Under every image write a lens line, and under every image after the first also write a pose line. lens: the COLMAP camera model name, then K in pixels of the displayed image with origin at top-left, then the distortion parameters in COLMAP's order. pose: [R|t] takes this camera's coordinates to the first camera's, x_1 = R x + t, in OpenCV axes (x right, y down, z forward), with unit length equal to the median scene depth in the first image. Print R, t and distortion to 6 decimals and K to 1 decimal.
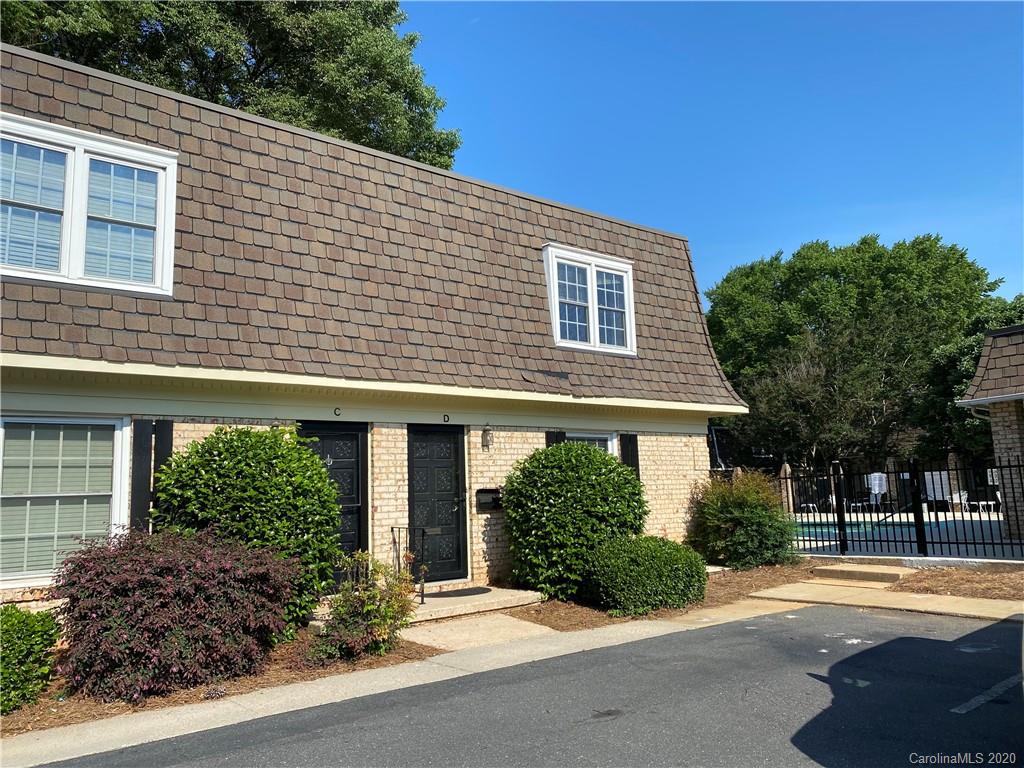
lens RADIAL K [[786.3, 0, 515.1], [0, 786.3, 381.2], [0, 0, 1]] dist [0.007912, -0.009969]
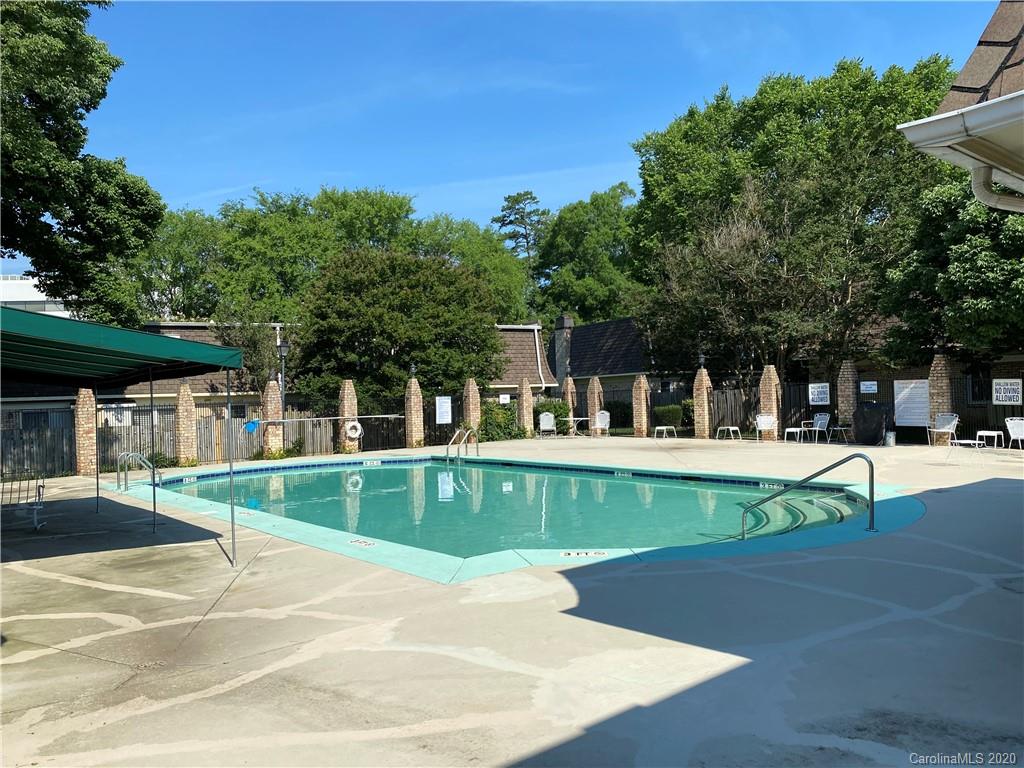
lens RADIAL K [[786.3, 0, 509.0], [0, 786.3, 384.3], [0, 0, 1]] dist [0.007912, -0.009969]
pose [[0.999947, 0.008334, -0.006108, 0.169422], [-0.007501, 0.992066, 0.125498, 0.030975], [0.007106, -0.125445, 0.992075, 0.291011]]
